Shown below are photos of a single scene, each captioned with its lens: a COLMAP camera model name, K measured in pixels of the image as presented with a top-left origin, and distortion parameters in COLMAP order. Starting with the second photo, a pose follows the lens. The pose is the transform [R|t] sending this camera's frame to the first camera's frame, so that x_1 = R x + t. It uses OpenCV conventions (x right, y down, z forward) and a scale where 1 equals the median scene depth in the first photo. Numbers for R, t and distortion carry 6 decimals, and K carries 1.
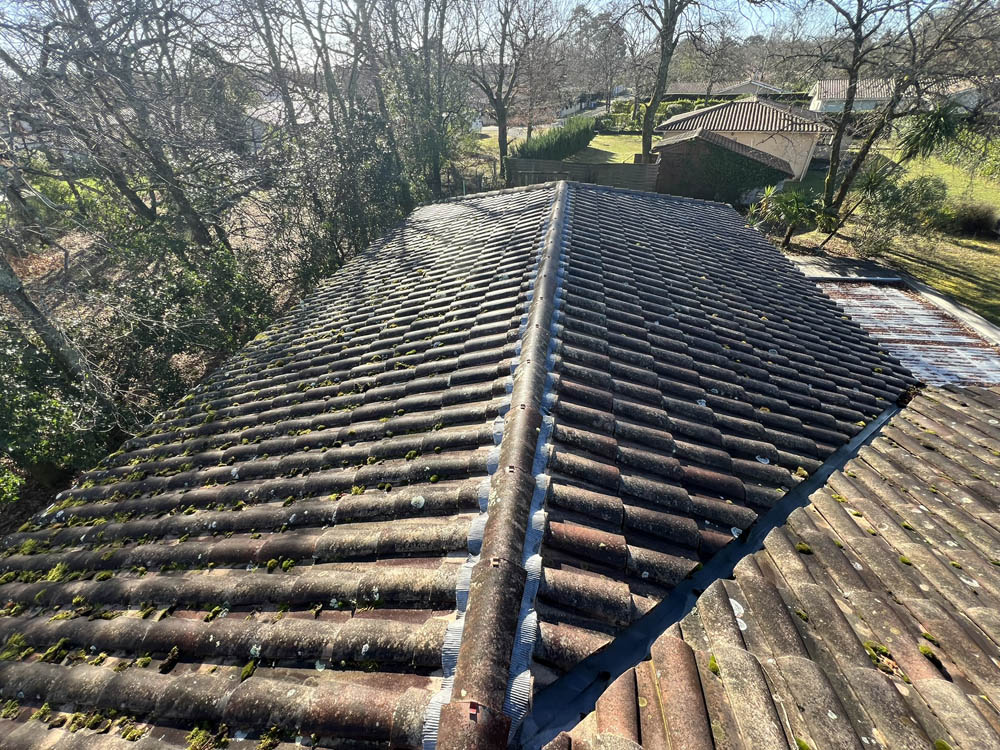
lens RADIAL K [[401.5, 0, 500.3], [0, 401.5, 375.0], [0, 0, 1]] dist [-0.003614, 0.000238]
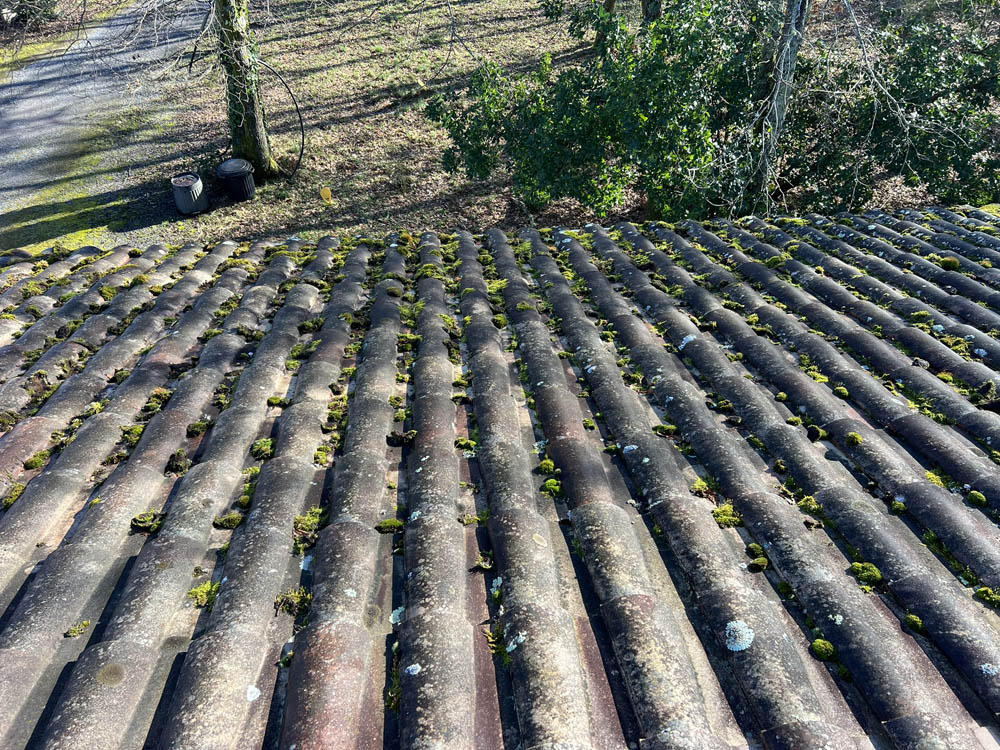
lens RADIAL K [[760.1, 0, 499.5], [0, 760.1, 375.5], [0, 0, 1]] dist [0.029613, -0.010437]
pose [[0.248106, 0.659256, -0.709806, 0.093174], [-0.578048, 0.688726, 0.437627, -0.052692], [0.777370, 0.301724, 0.551959, 0.265053]]
